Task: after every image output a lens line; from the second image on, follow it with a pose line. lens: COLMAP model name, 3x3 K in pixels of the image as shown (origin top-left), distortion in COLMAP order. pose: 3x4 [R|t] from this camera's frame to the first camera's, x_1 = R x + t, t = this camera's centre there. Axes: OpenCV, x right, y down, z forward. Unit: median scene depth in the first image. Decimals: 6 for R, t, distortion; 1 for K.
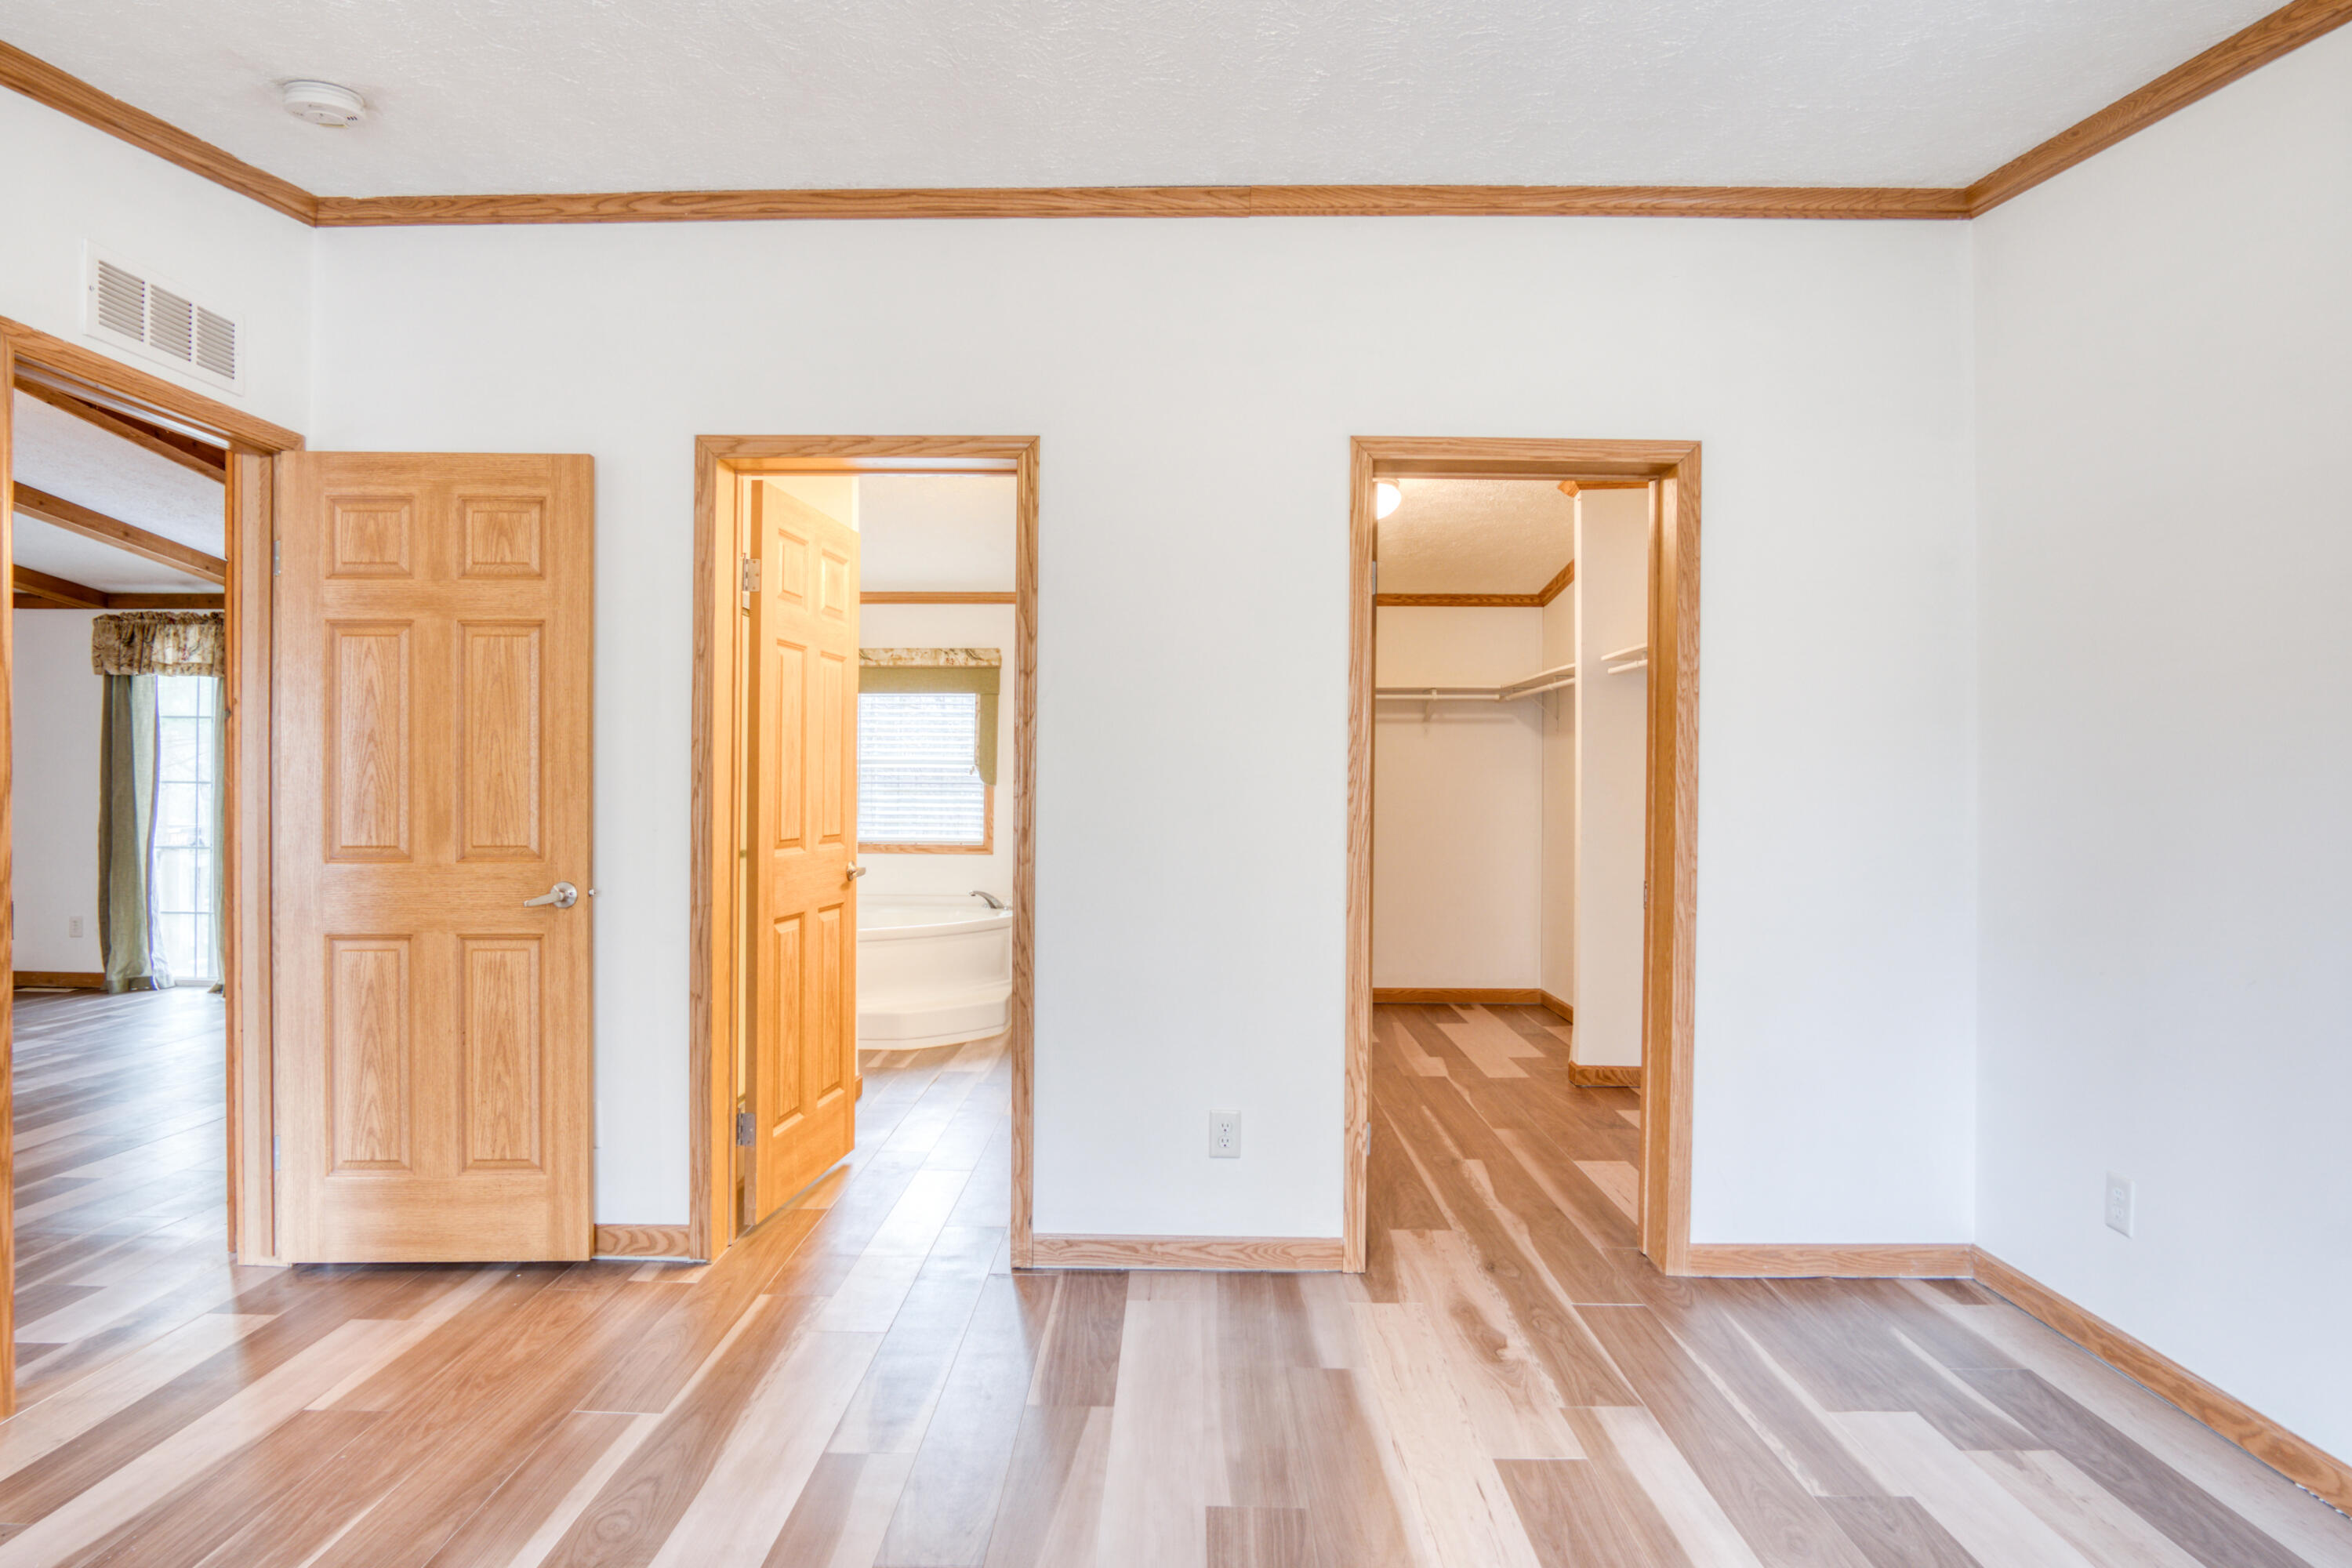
lens RADIAL K [[1262.2, 0, 1164.0], [0, 1262.2, 788.4], [0, 0, 1]] dist [-0.033067, 0.005804]
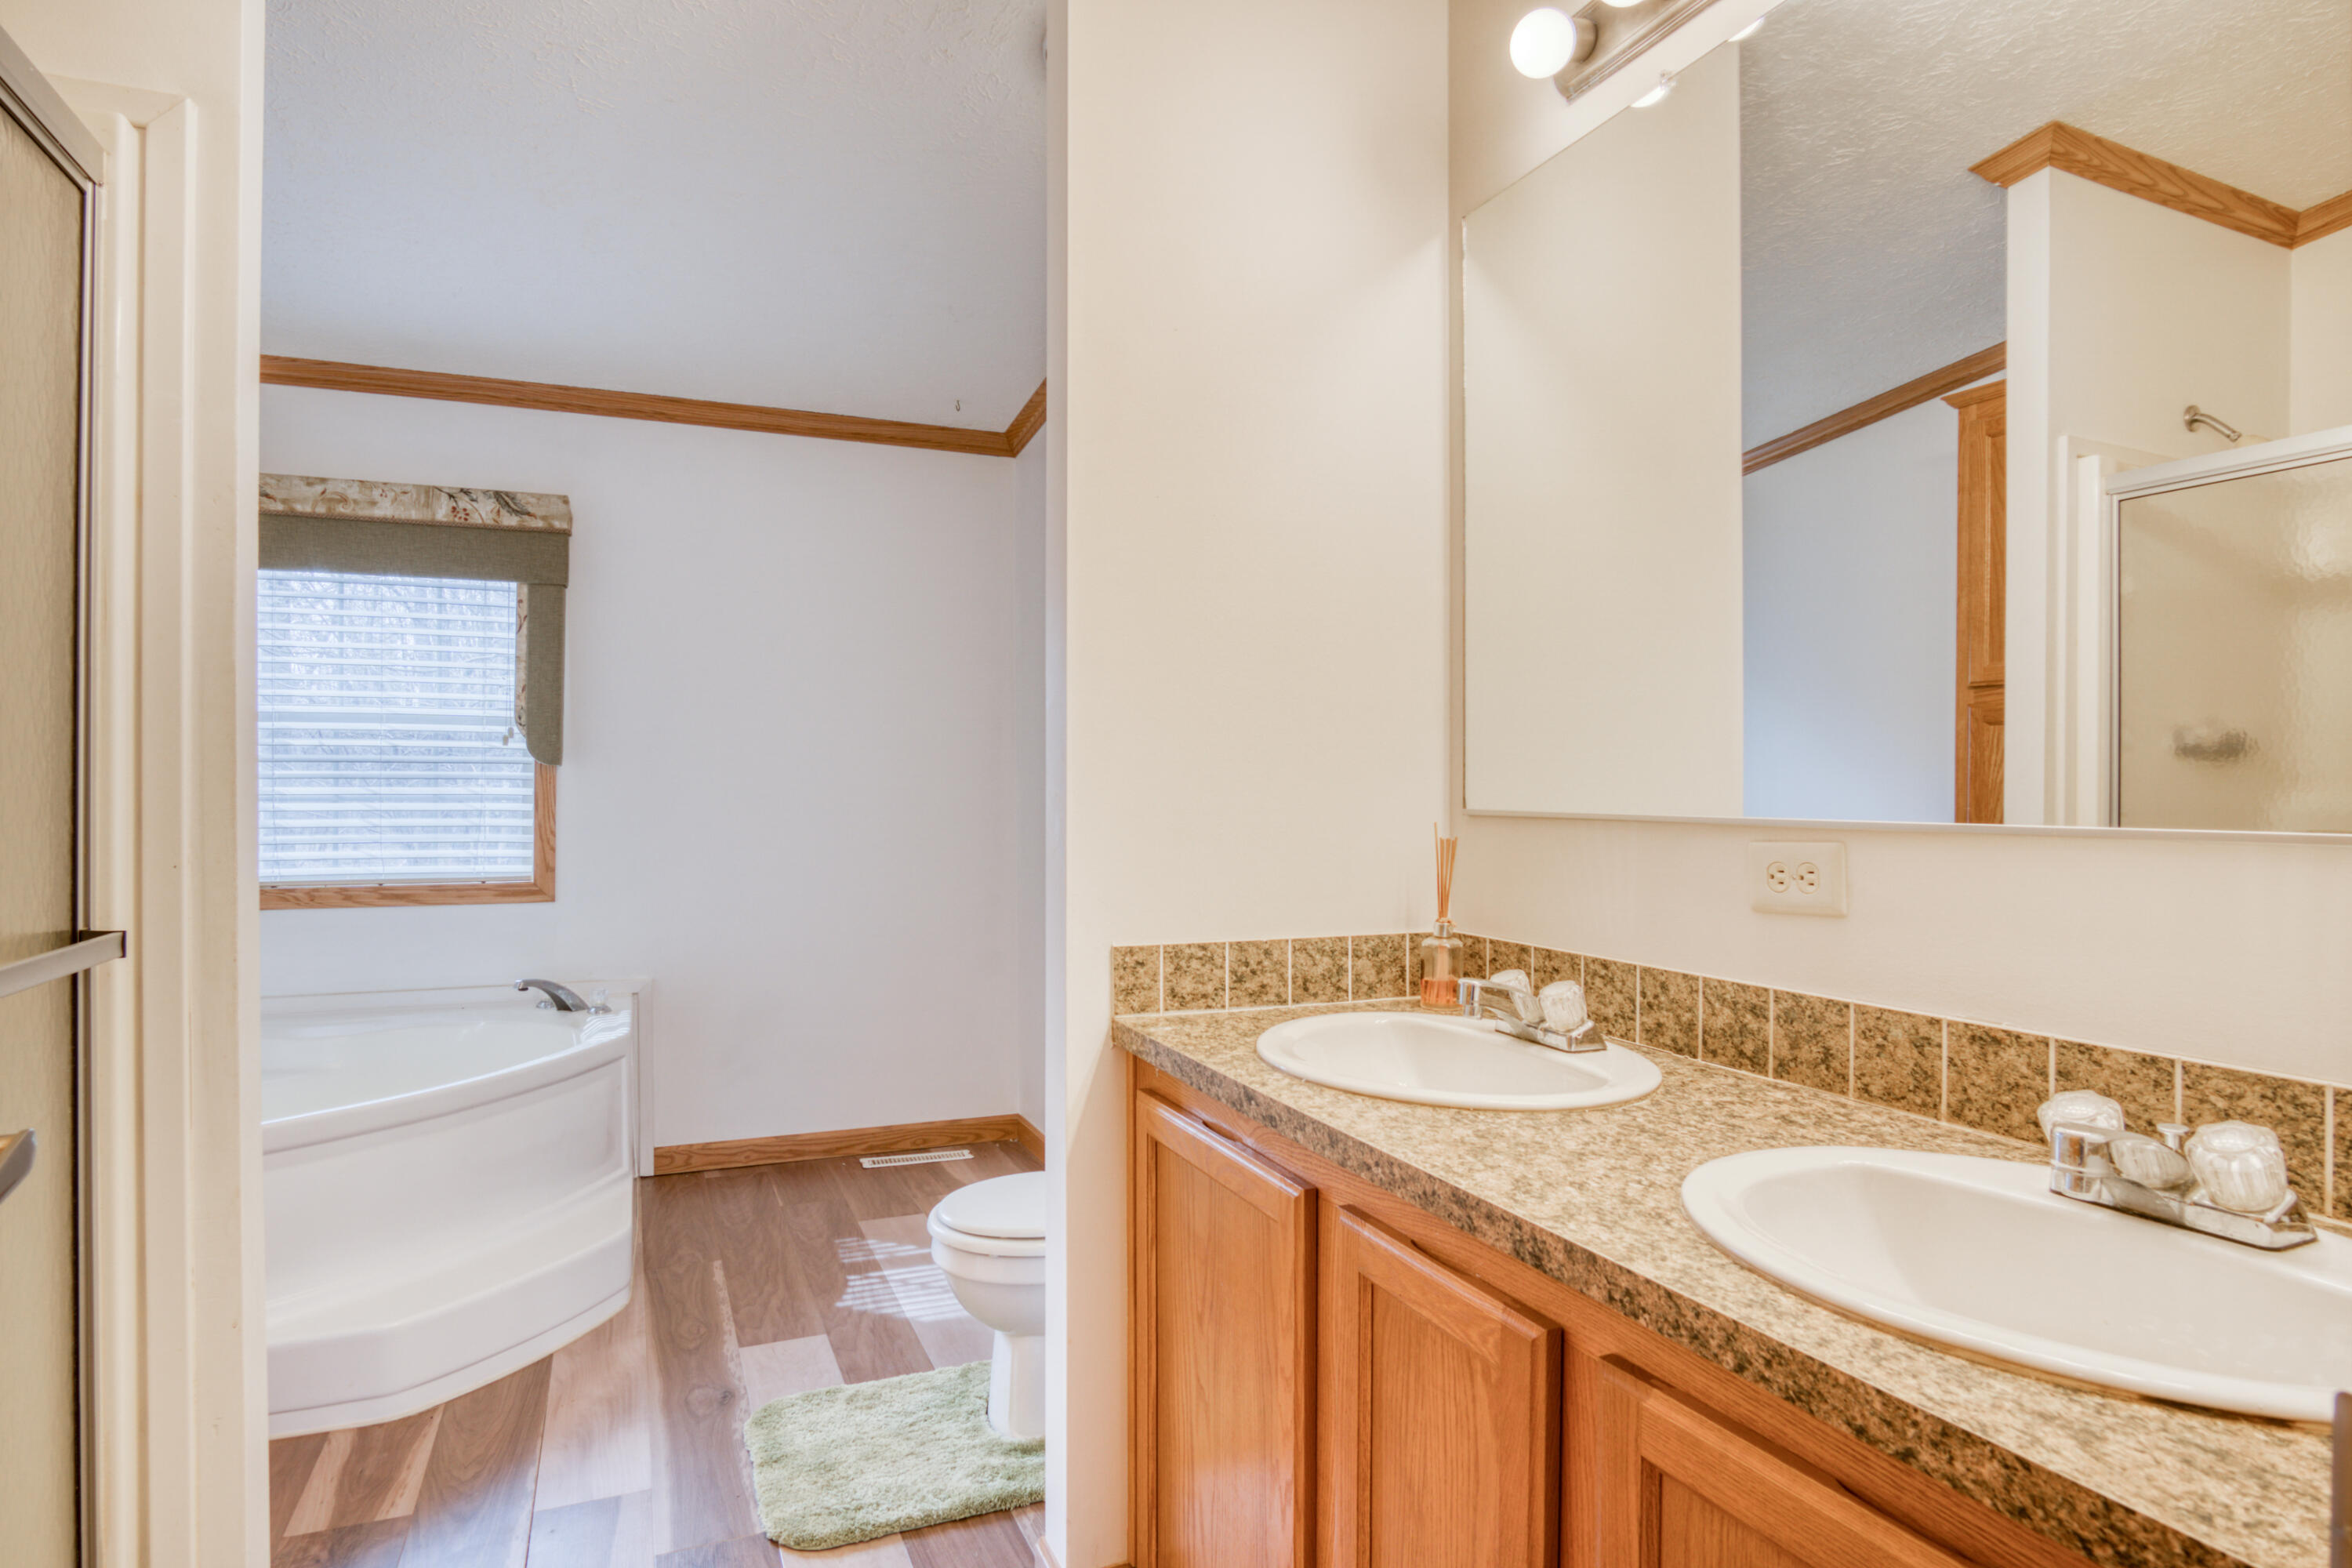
lens RADIAL K [[1262.2, 0, 1162.8], [0, 1262.2, 789.5], [0, 0, 1]] dist [-0.033067, 0.005804]
pose [[0.918041, -0.005563, 0.396446, -0.111572], [0.005210, 0.999984, 0.001966, 0.007716], [-0.396451, 0.000261, 0.918056, 0.441949]]
